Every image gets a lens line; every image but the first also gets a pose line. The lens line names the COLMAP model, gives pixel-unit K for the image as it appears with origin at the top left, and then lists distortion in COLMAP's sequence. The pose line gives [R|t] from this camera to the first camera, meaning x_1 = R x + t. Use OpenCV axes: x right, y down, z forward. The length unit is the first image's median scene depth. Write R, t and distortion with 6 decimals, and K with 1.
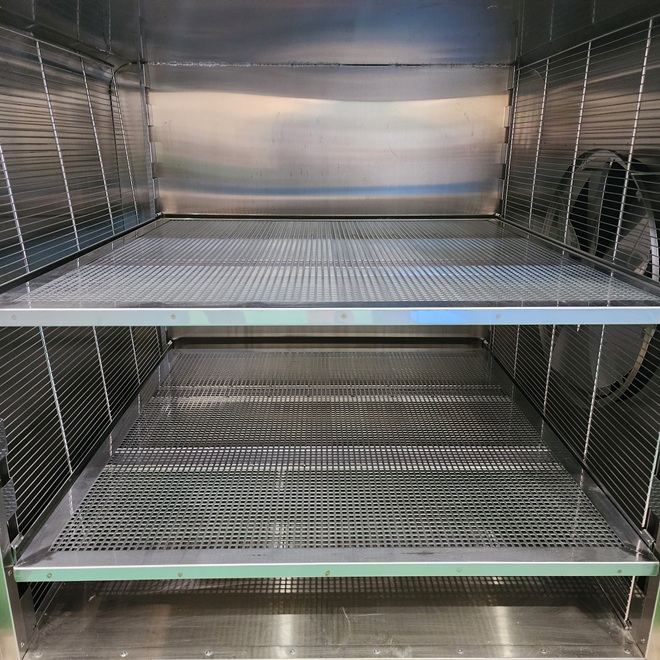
lens RADIAL K [[586.1, 0, 328.0], [0, 586.1, 331.5], [0, 0, 1]] dist [0.052868, -0.036307]
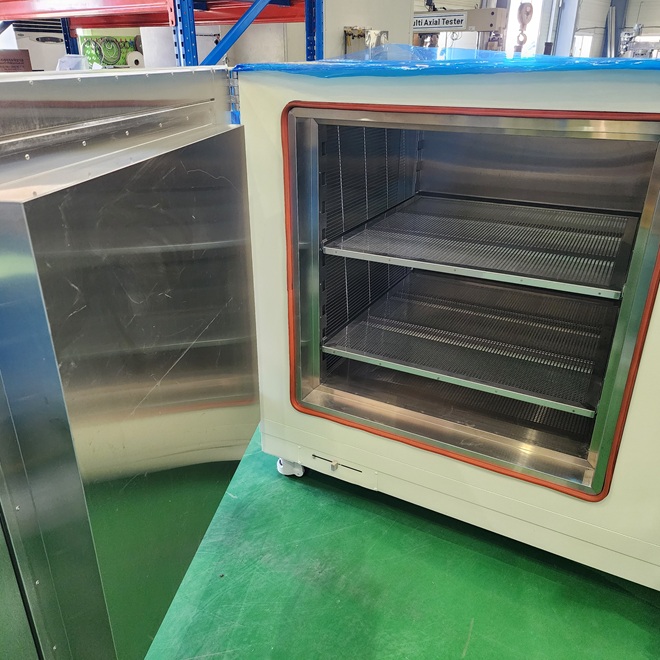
lens RADIAL K [[586.1, 0, 327.7], [0, 586.1, 324.1], [0, 0, 1]] dist [0.052868, -0.036307]
pose [[0.870152, 0.195580, -0.452309, 0.608252], [-0.140051, 0.978168, 0.153534, -0.091527], [0.472462, -0.070252, 0.878547, -1.188833]]
